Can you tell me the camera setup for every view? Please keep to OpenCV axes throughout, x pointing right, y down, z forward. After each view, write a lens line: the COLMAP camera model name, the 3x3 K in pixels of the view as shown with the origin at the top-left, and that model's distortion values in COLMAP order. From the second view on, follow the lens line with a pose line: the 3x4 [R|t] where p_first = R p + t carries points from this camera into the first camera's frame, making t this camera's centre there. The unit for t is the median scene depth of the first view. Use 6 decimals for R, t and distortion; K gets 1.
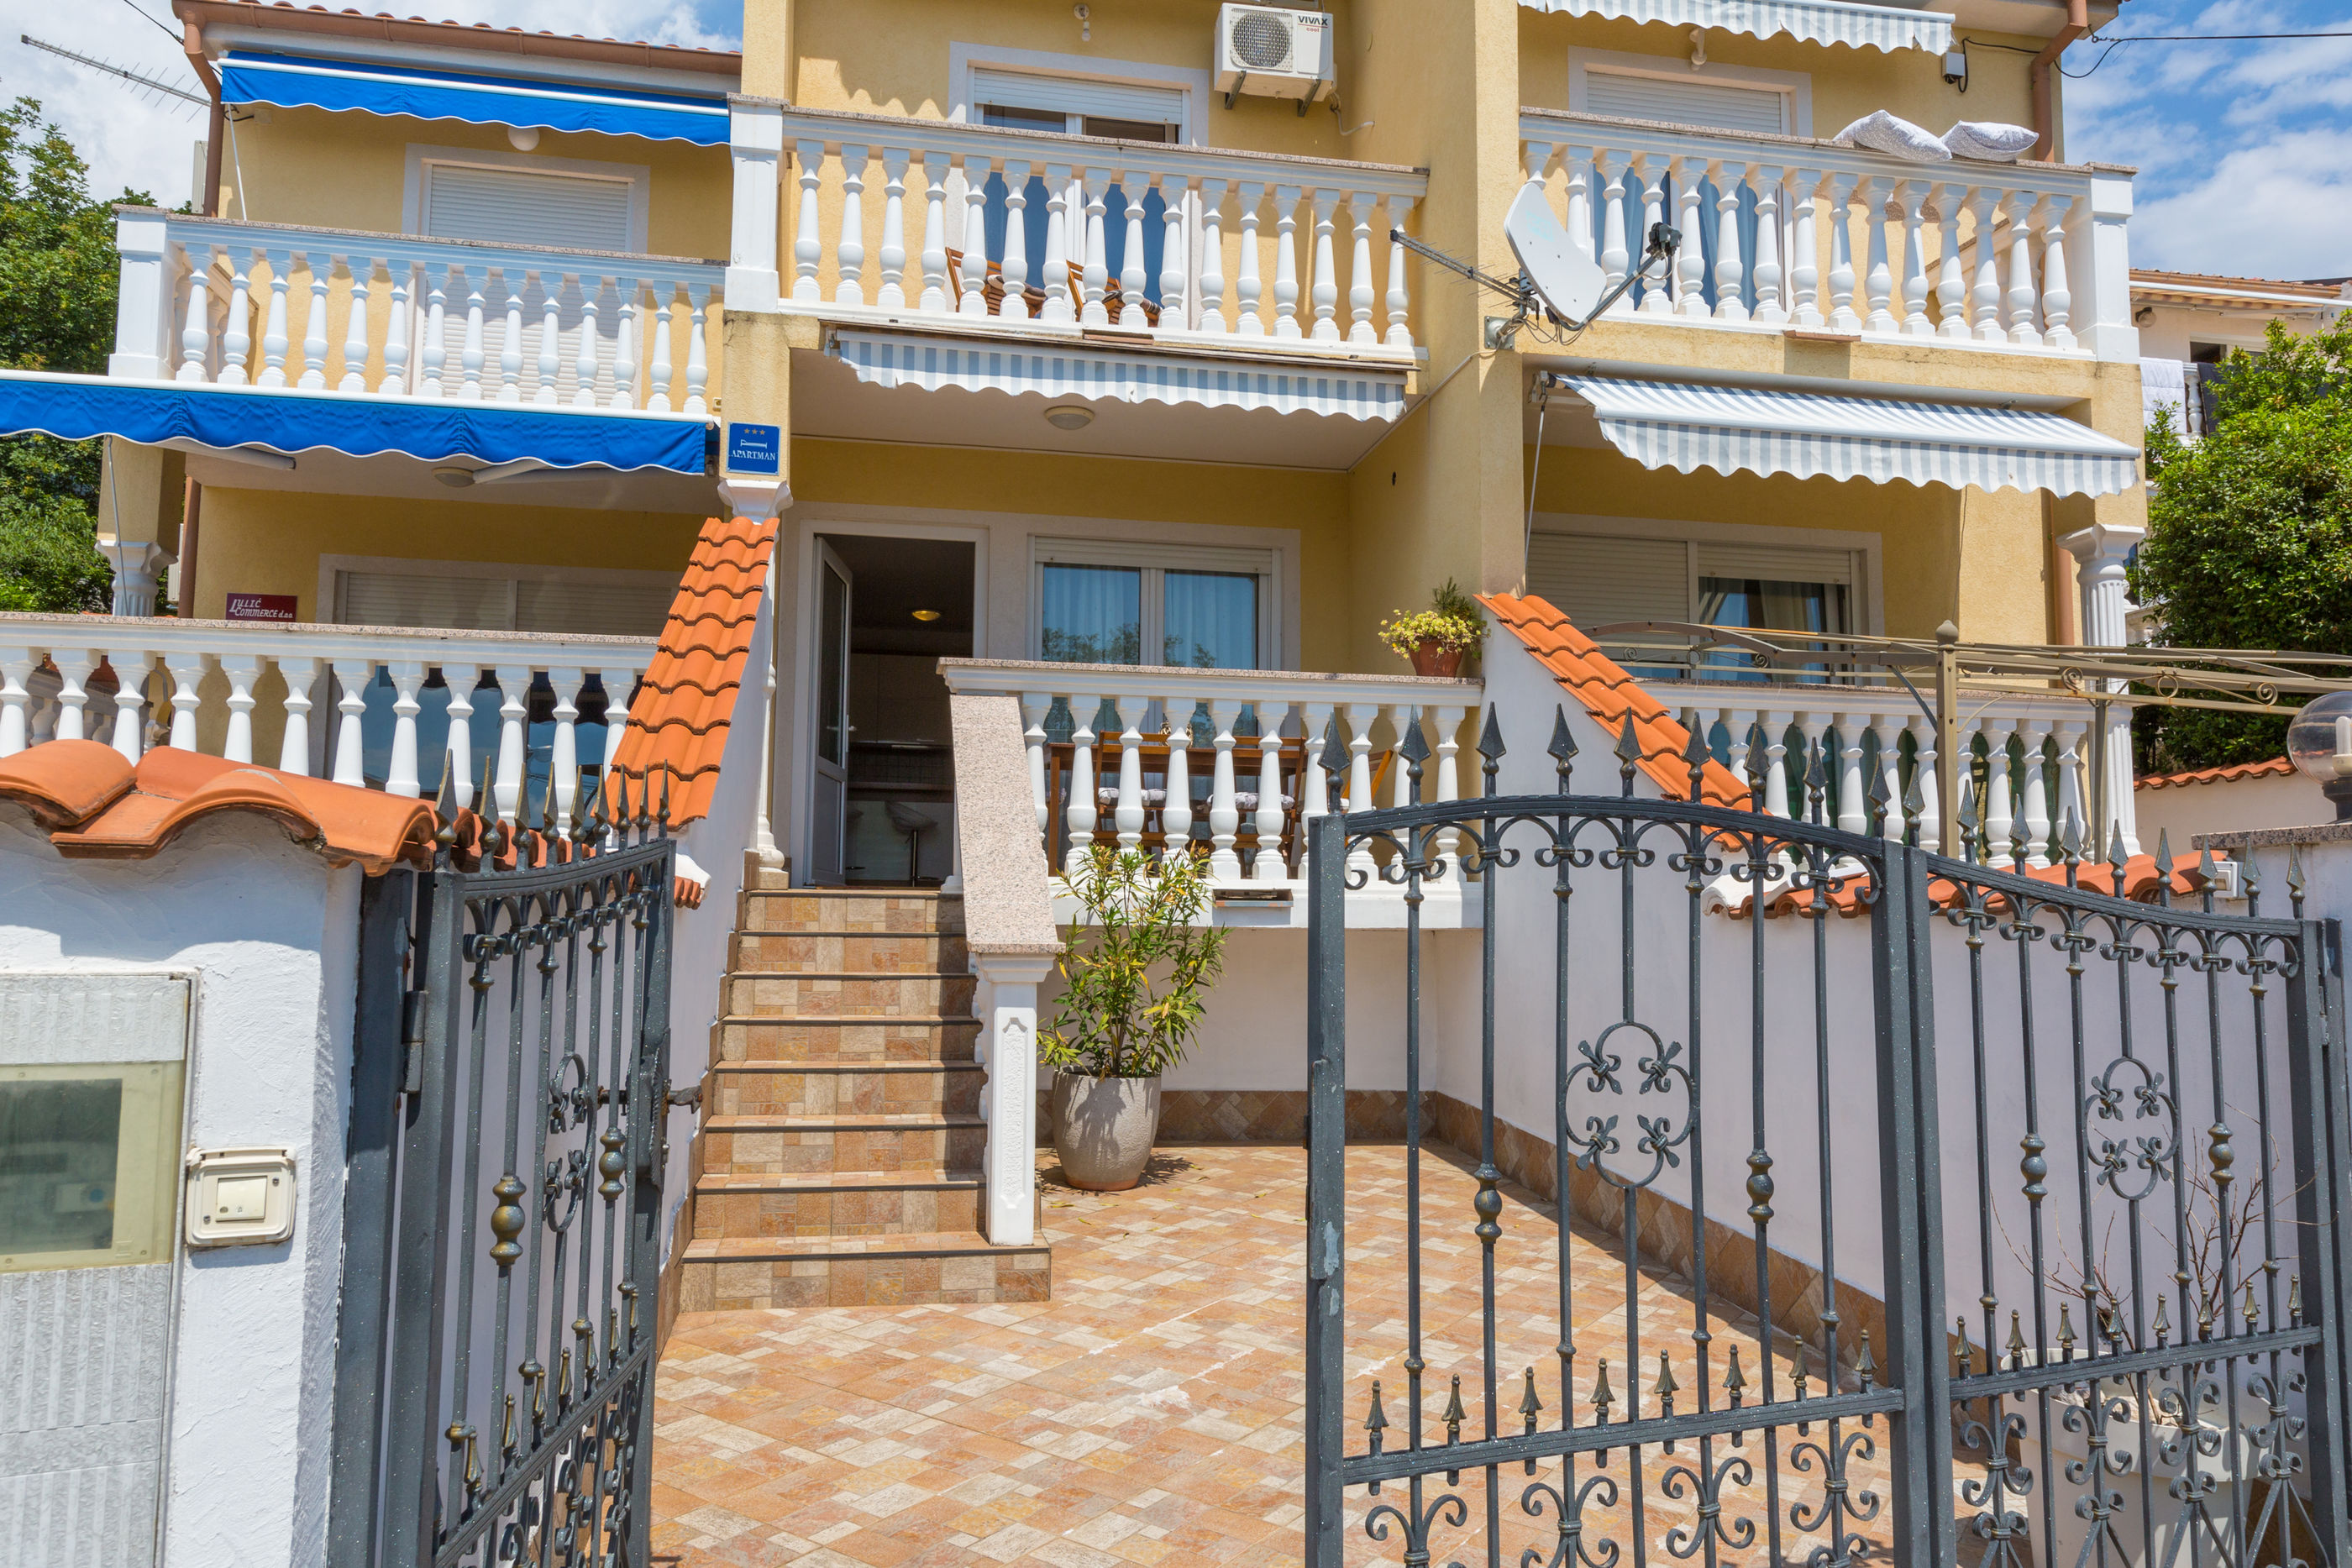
lens RADIAL K [[1621.4, 0, 1179.1], [0, 1621.4, 804.8], [0, 0, 1]] dist [0.003182, 0.003271]
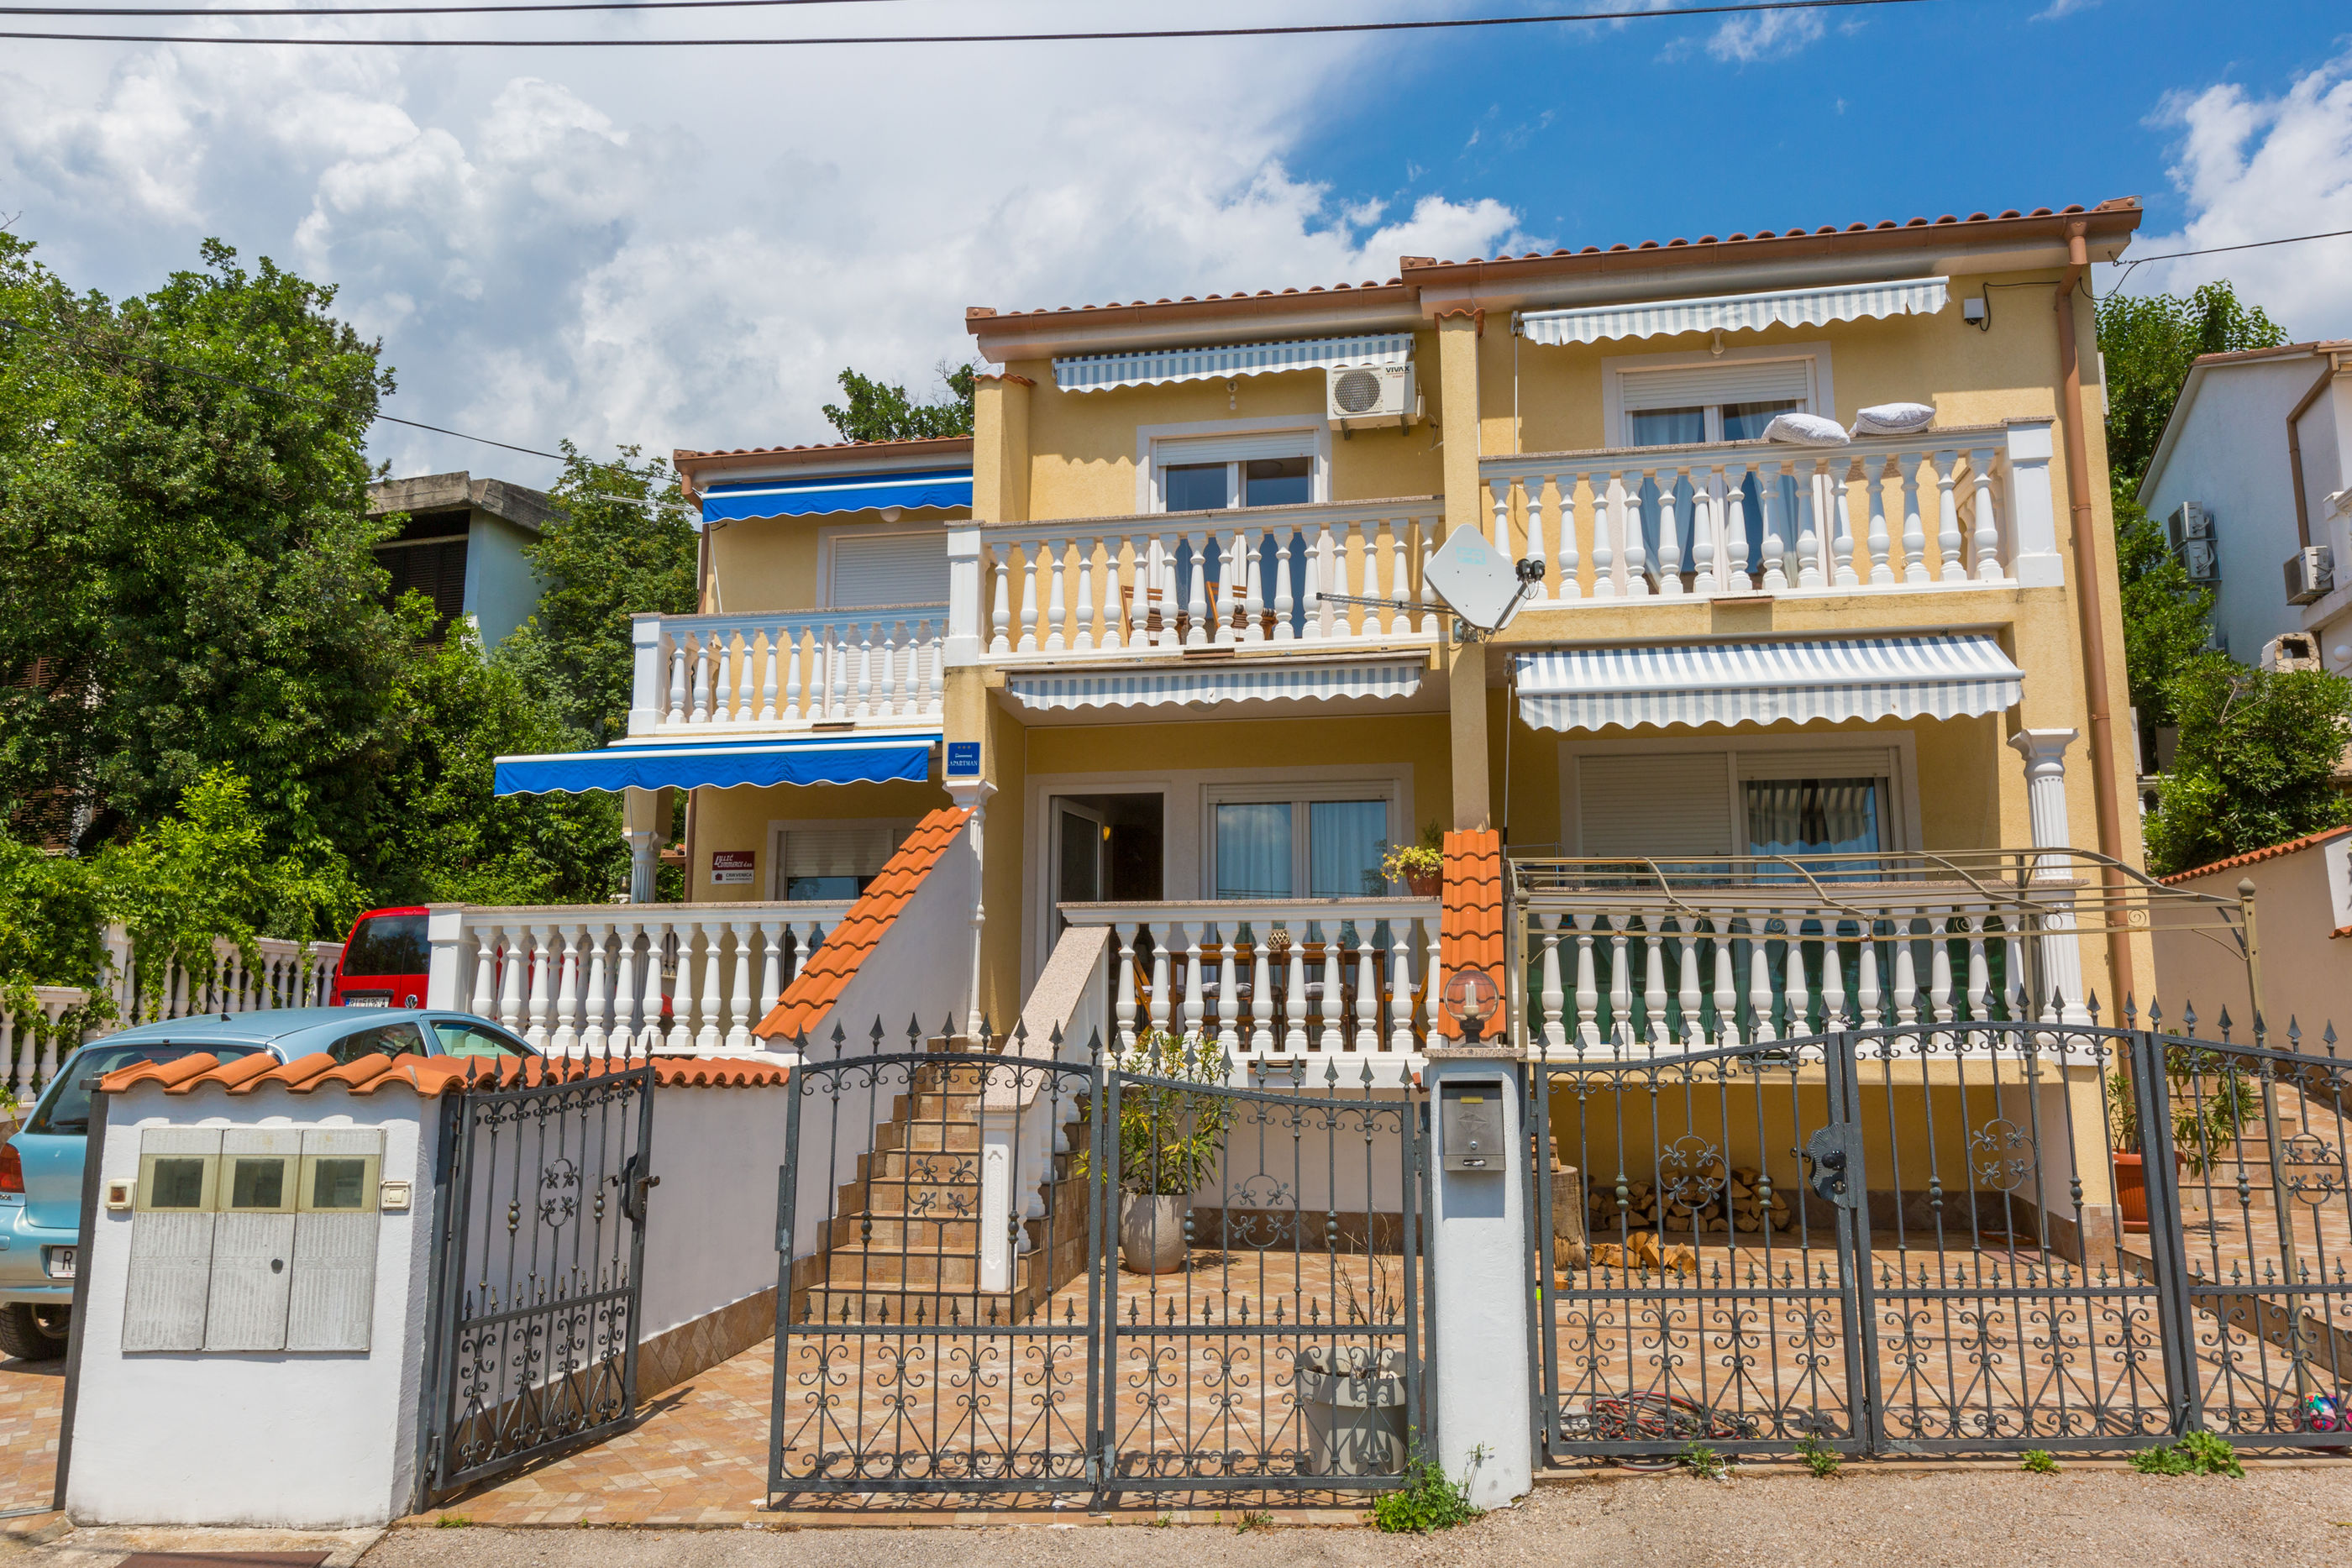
lens RADIAL K [[1711.2, 0, 1162.4], [0, 1711.2, 801.4], [0, 0, 1]] dist [0.002399, 0.005522]
pose [[0.928434, -0.062539, -0.366196, 0.465443], [0.034823, 0.996039, -0.081816, -0.047225], [0.369862, 0.063209, 0.926934, -0.365077]]
